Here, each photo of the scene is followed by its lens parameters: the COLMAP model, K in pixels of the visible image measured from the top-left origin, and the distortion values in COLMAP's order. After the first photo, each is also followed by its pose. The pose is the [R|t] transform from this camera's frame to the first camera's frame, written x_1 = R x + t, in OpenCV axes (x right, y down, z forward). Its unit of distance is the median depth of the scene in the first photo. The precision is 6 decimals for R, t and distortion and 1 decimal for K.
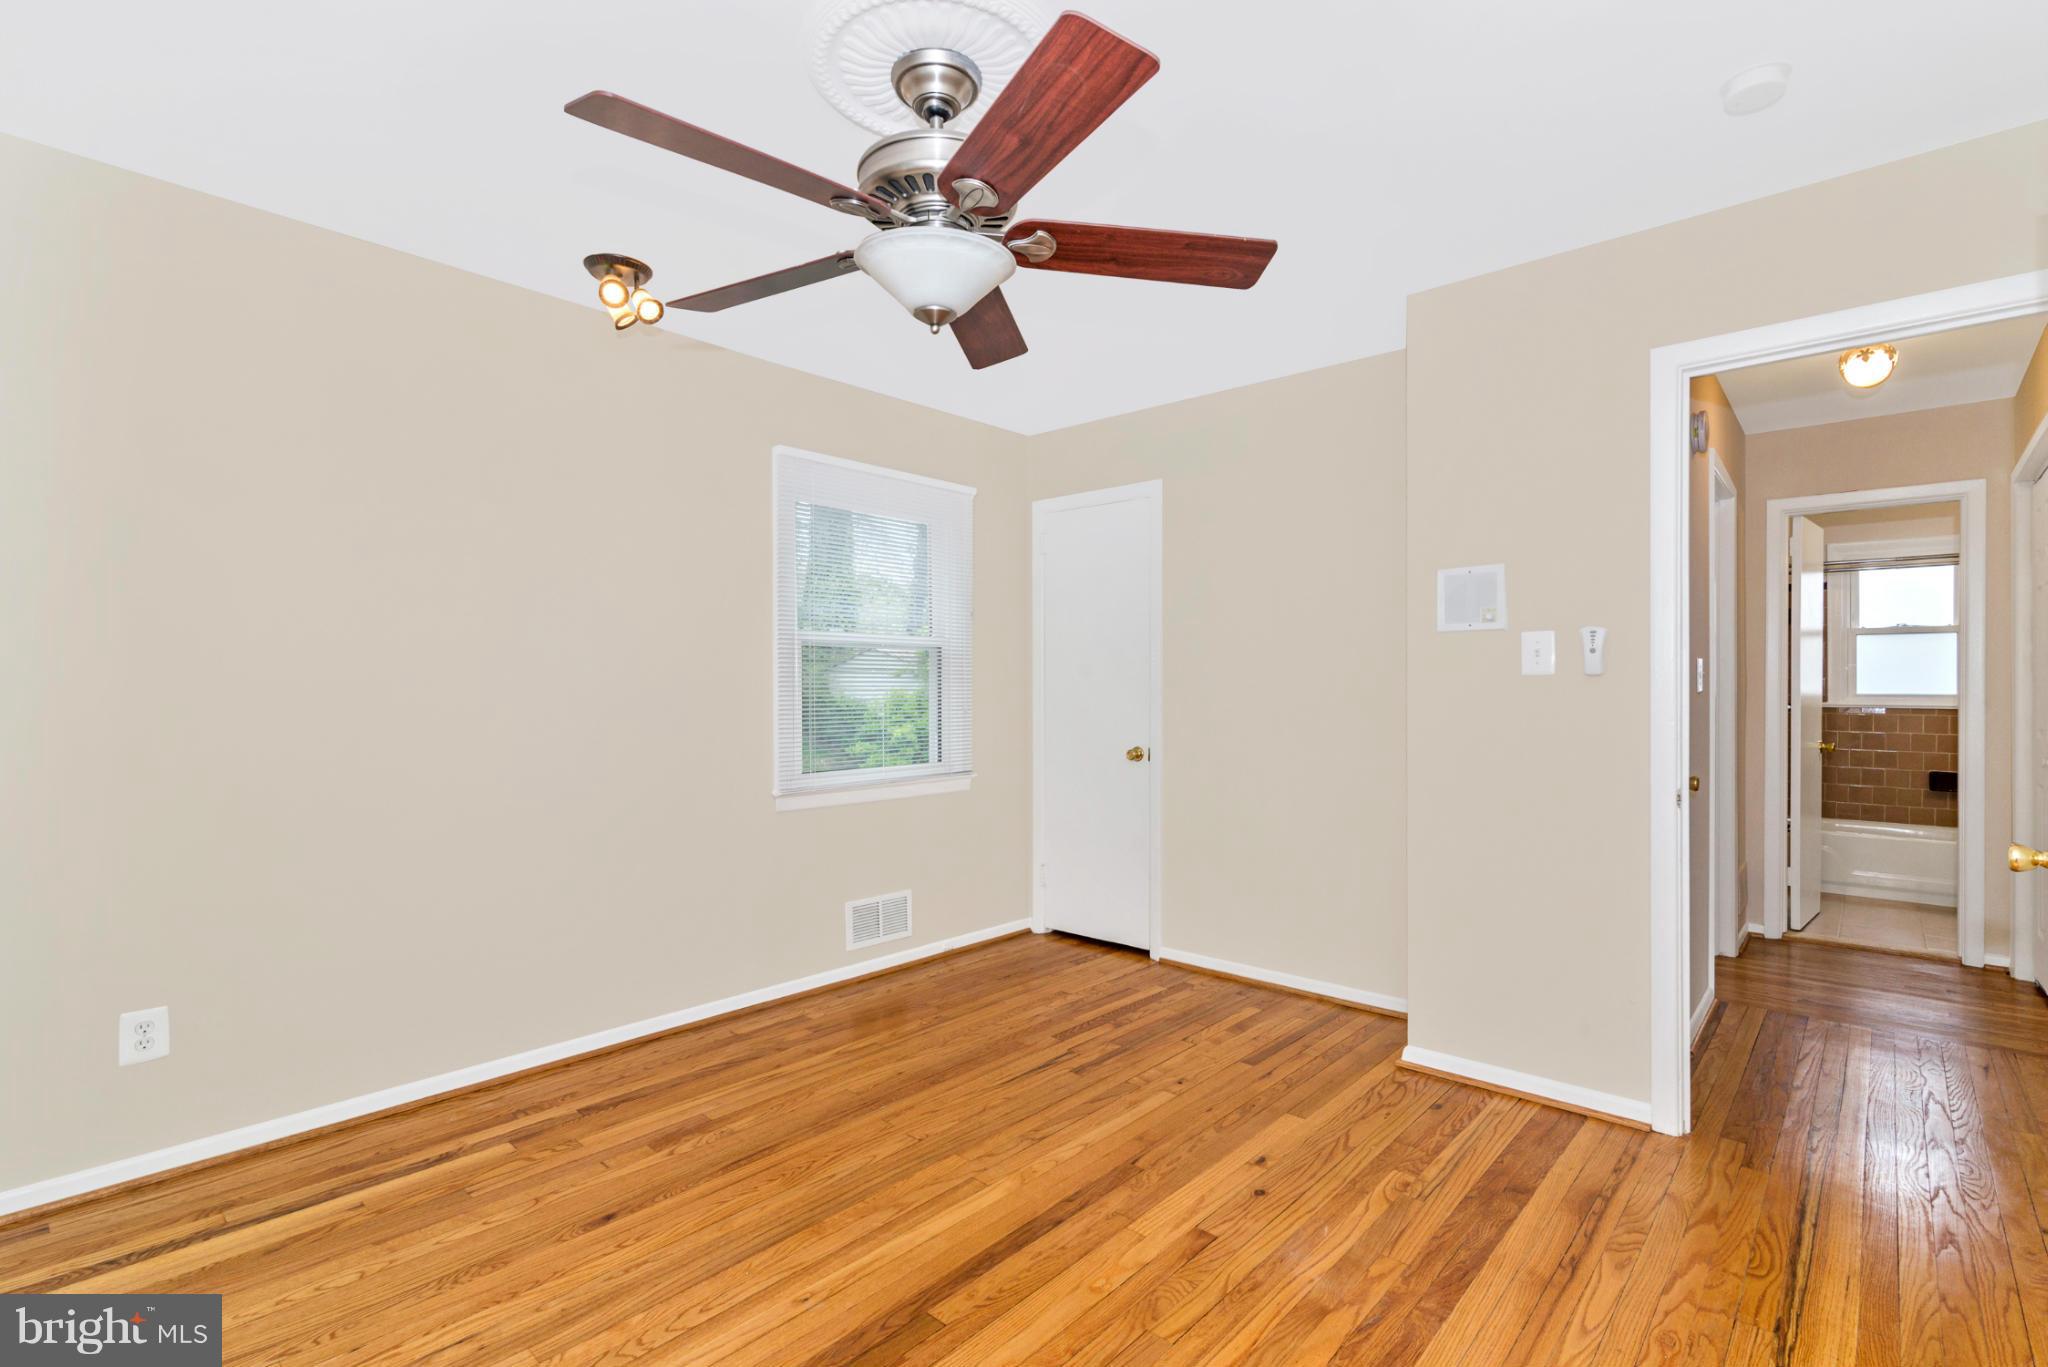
lens RADIAL K [[949.6, 0, 1008.2], [0, 949.6, 689.7], [0, 0, 1]] dist [0.006157, -0.001410]
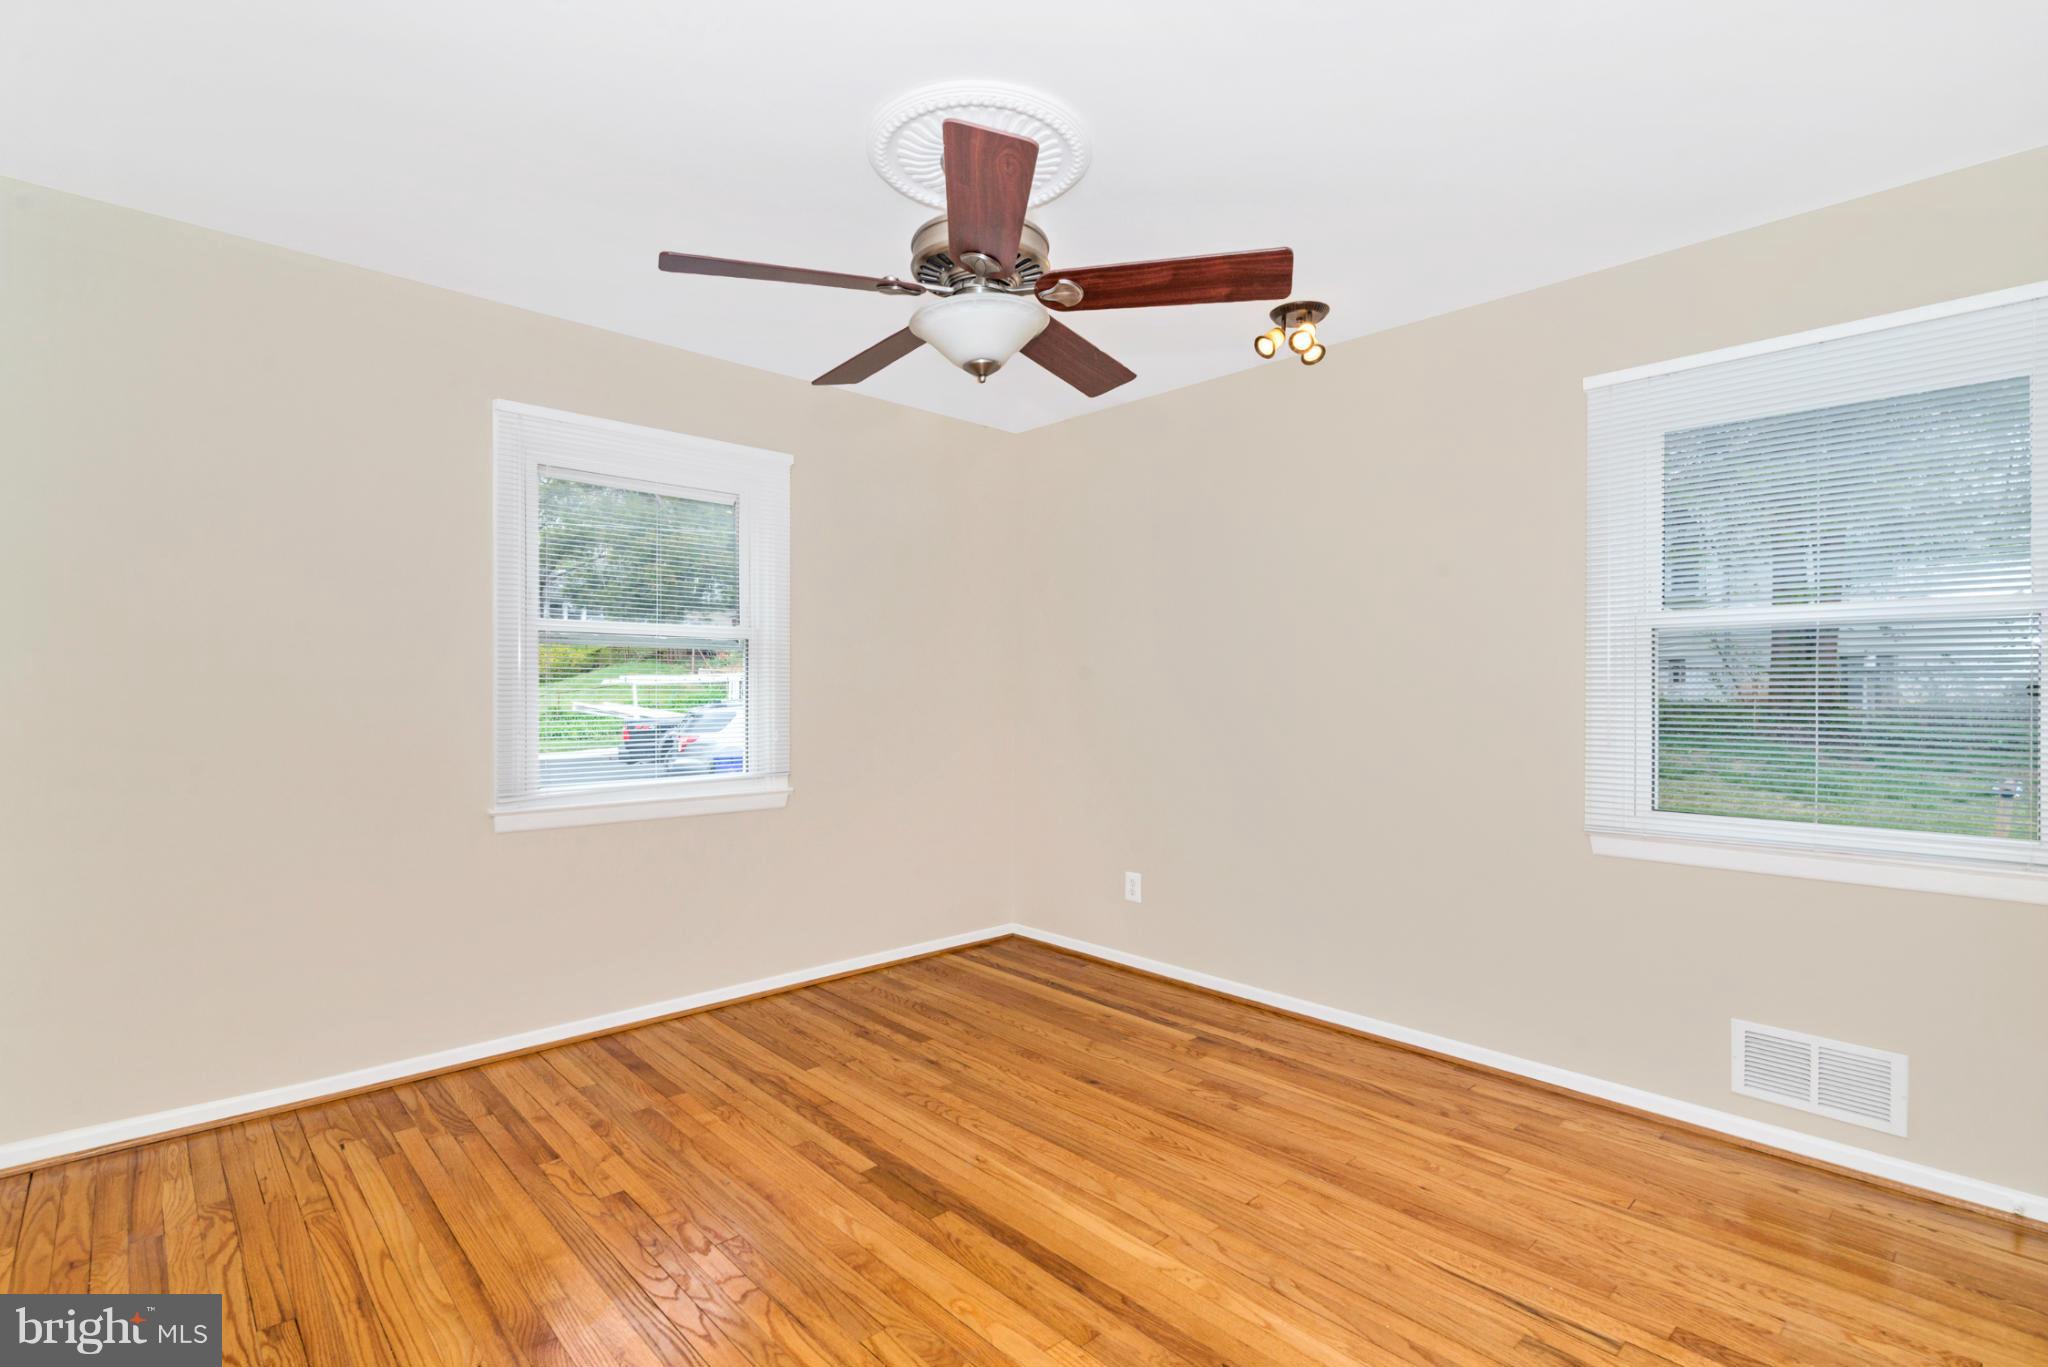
lens RADIAL K [[949.6, 0, 1038.1], [0, 949.6, 691.9], [0, 0, 1]] dist [0.006157, -0.001410]
pose [[-0.064357, 0.001768, -0.997925, 0.722414], [-0.002823, 0.999994, 0.001953, -0.005650], [0.997923, 0.002943, -0.064352, 0.770957]]
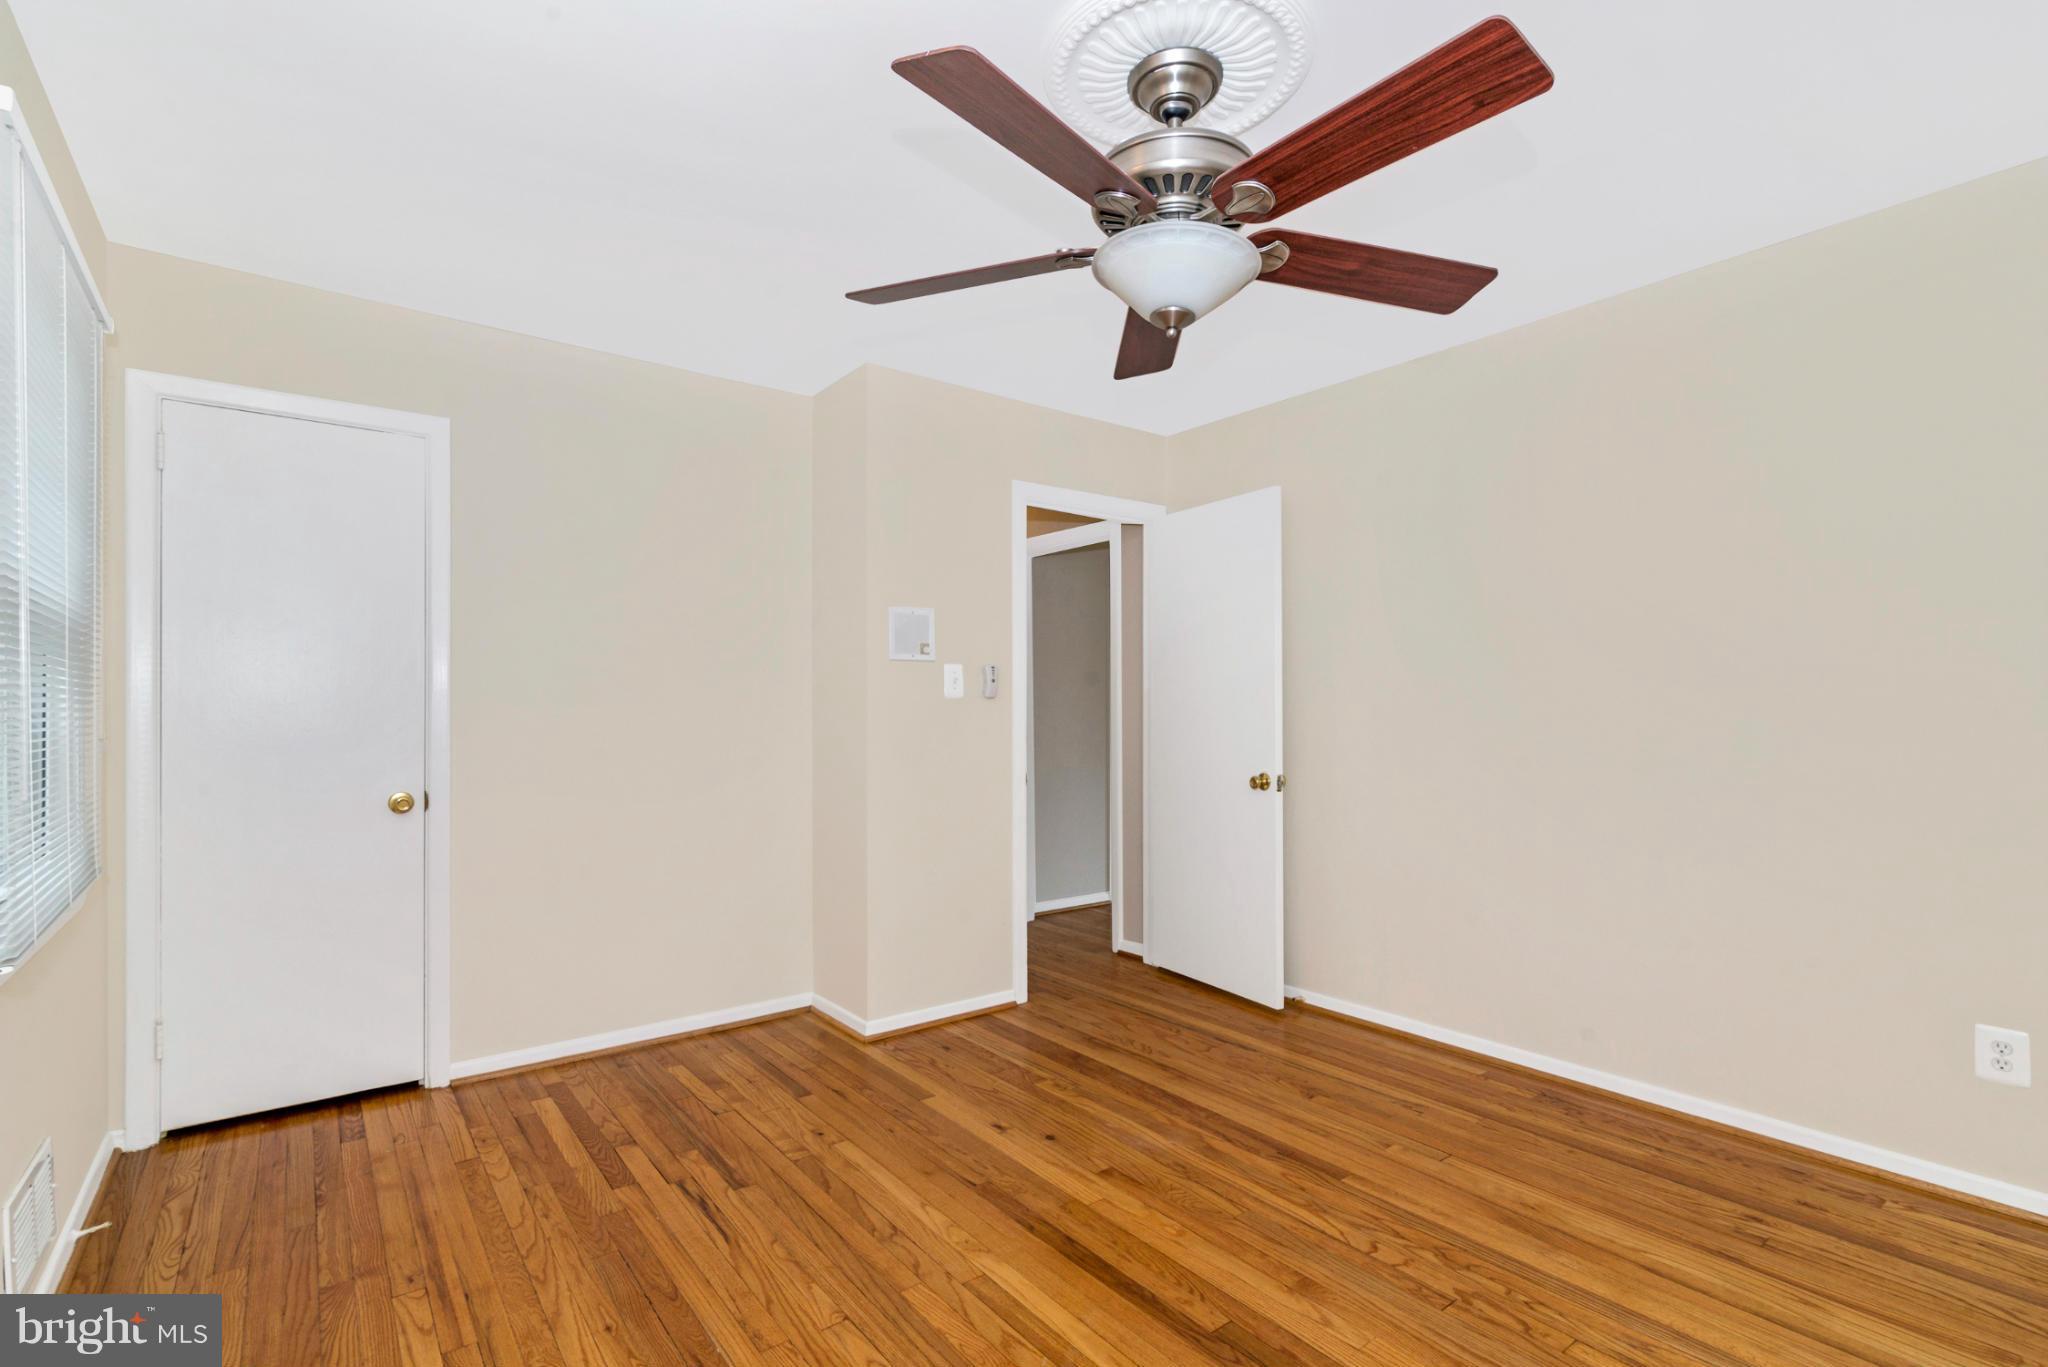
lens RADIAL K [[949.6, 0, 1029.3], [0, 949.6, 697.1], [0, 0, 1]] dist [0.006157, -0.001410]
pose [[0.174489, 0.014719, 0.984549, -0.714645], [0.003776, 0.999871, -0.015618, 0.005948], [-0.984652, 0.006442, 0.174411, 0.654576]]
